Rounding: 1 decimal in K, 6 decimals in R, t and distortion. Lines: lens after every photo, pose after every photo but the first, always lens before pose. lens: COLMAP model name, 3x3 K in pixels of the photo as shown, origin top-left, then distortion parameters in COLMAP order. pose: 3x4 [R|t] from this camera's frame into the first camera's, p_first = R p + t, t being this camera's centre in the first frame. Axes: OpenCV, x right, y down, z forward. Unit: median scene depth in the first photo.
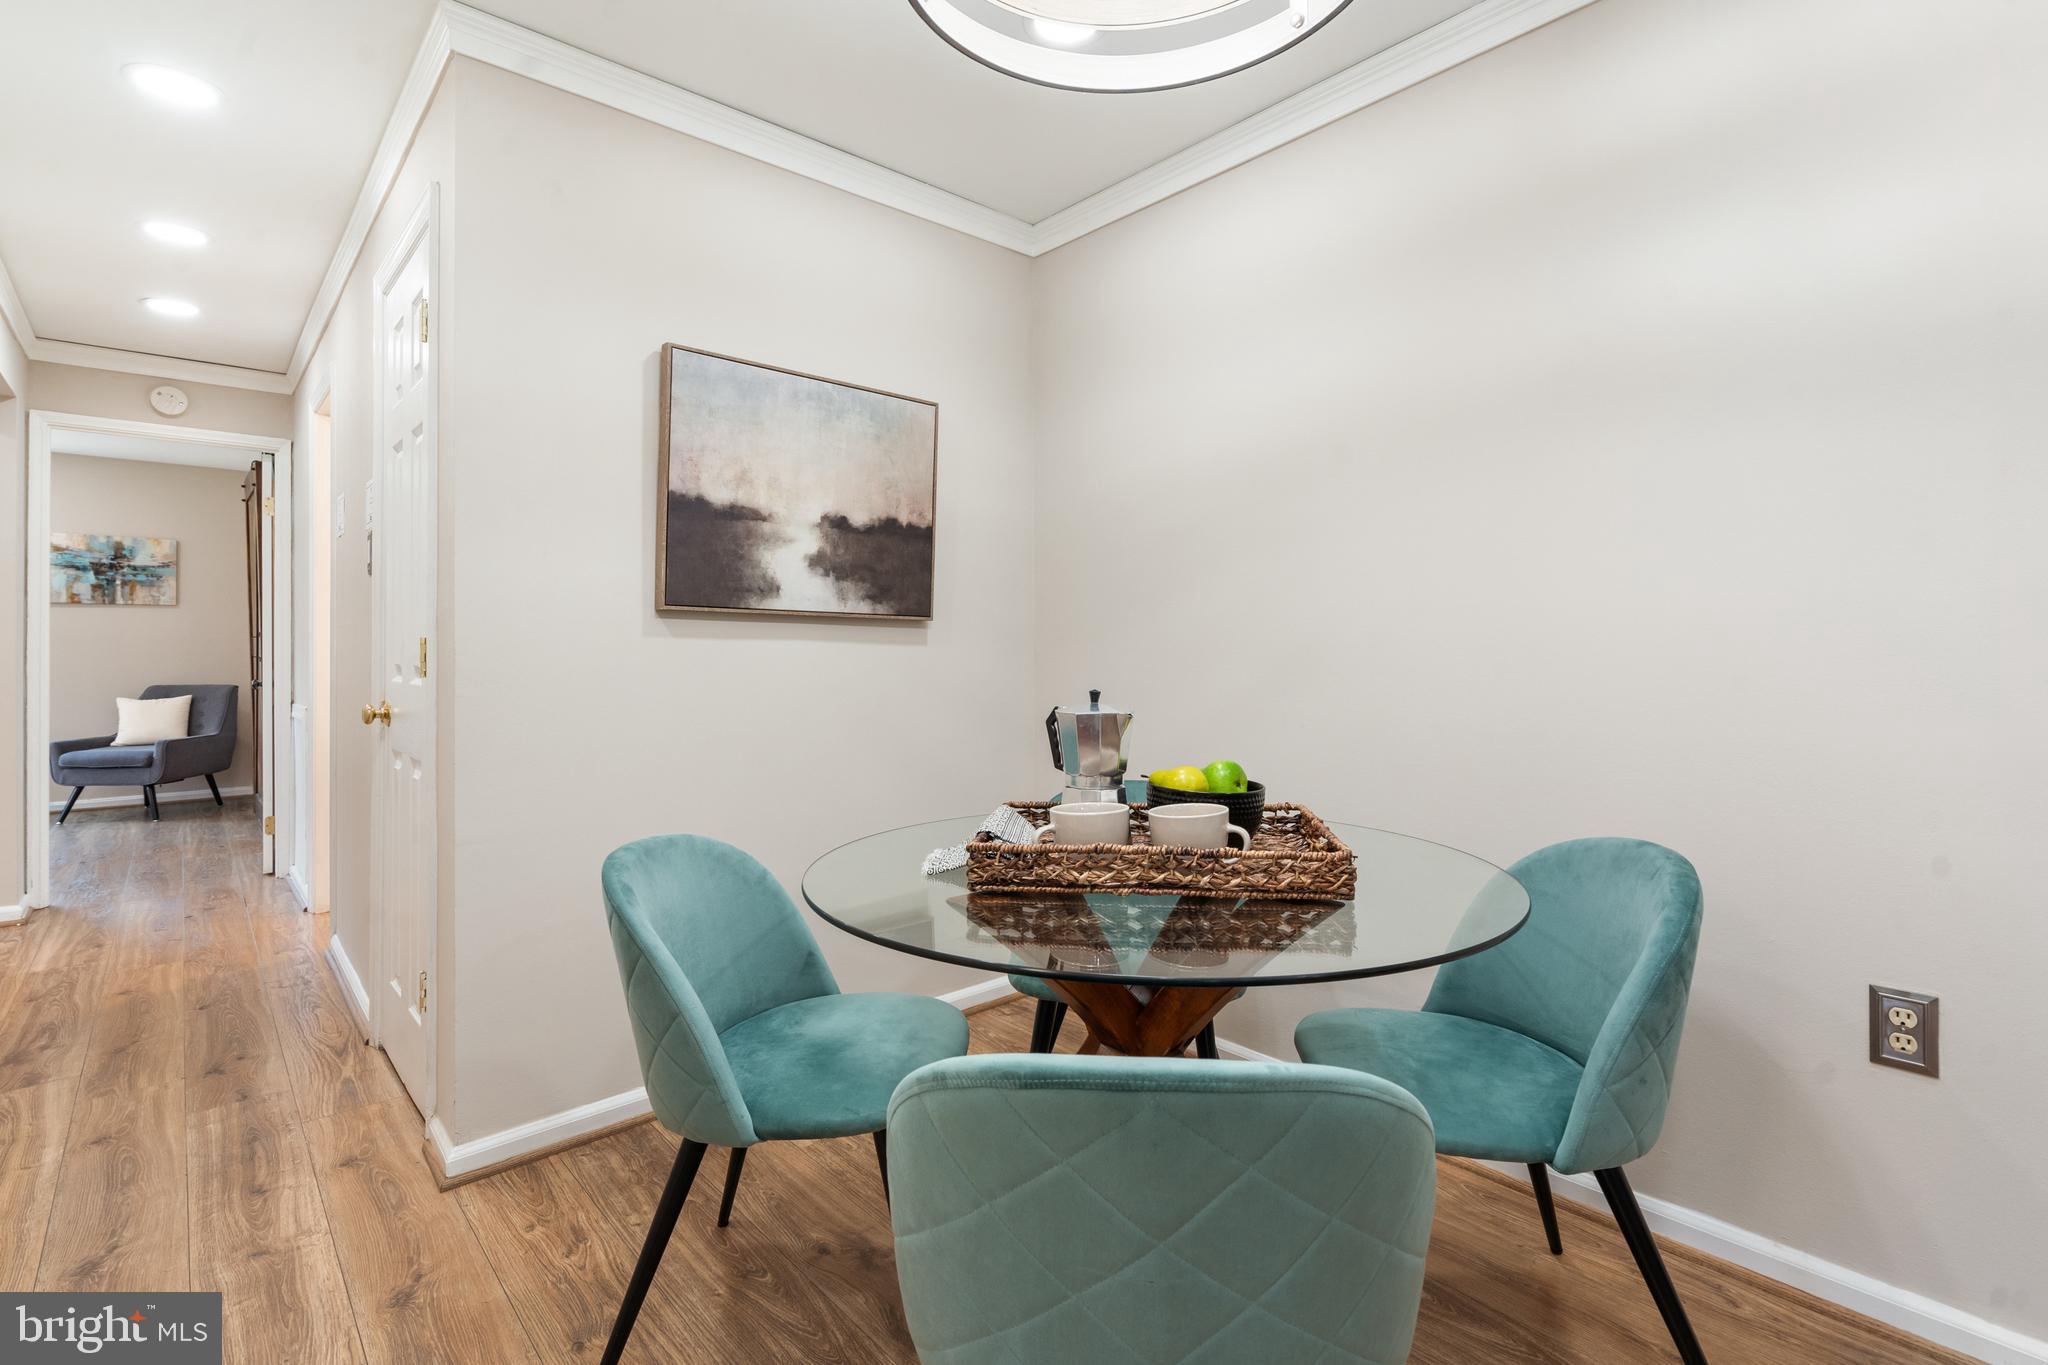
lens RADIAL K [[963.3, 0, 1027.4], [0, 963.3, 644.7], [0, 0, 1]] dist [-0.000329, 0.000334]
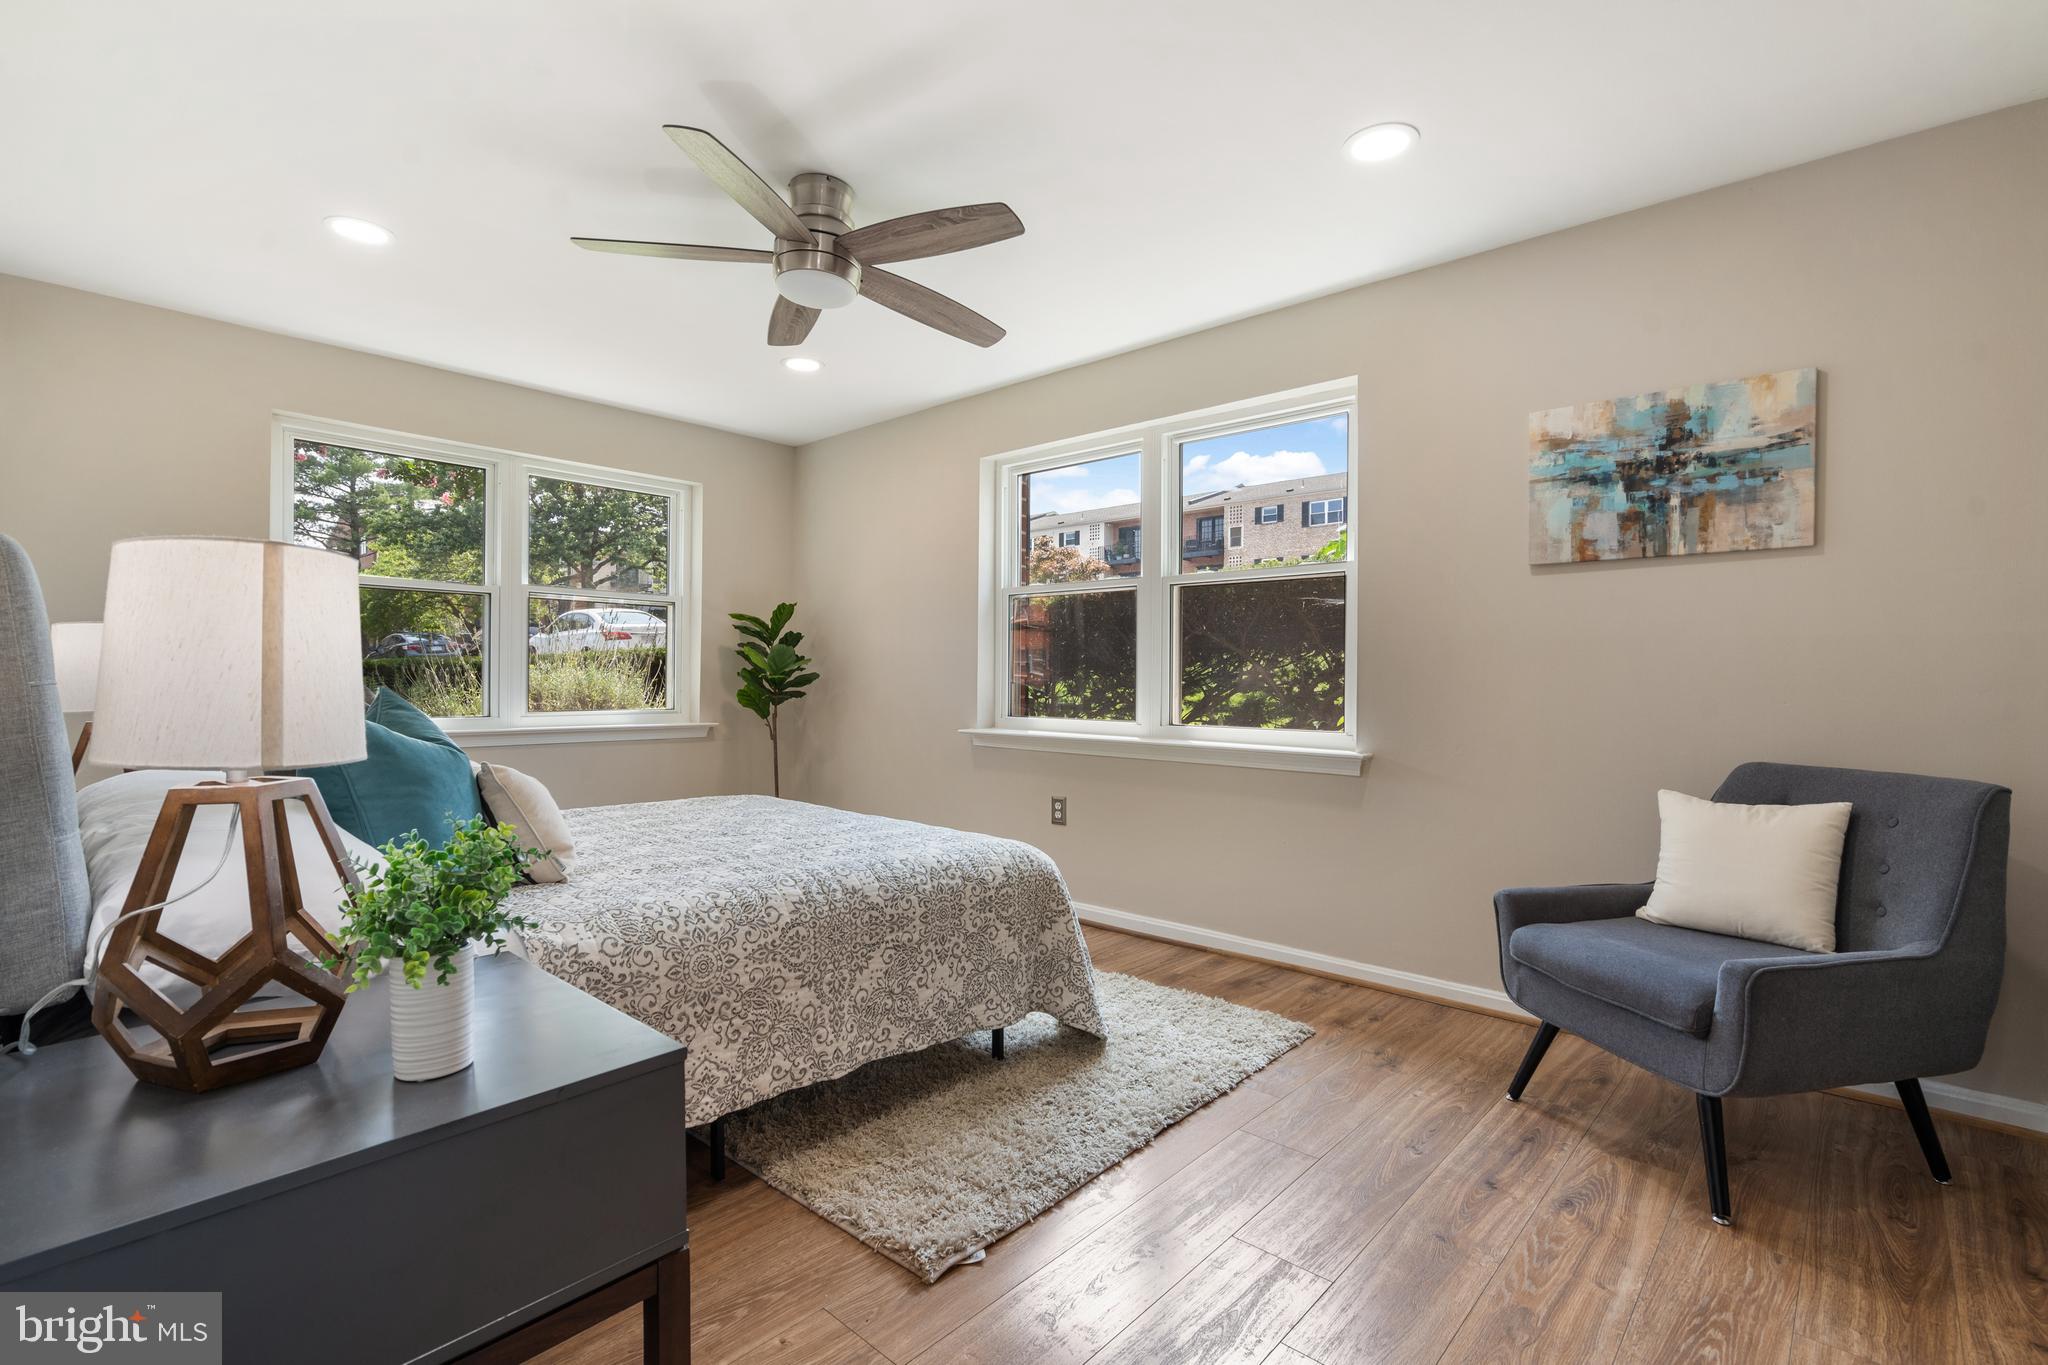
lens RADIAL K [[934.4, 0, 1024.0], [0, 934.4, 682.5], [0, 0, 1]] dist [-0.001731, 0.001205]
pose [[0.108247, 0.006802, -0.994101, -0.582721], [-0.004030, 0.999971, 0.006404, 0.009999], [0.994116, 0.003313, 0.108271, 0.686205]]
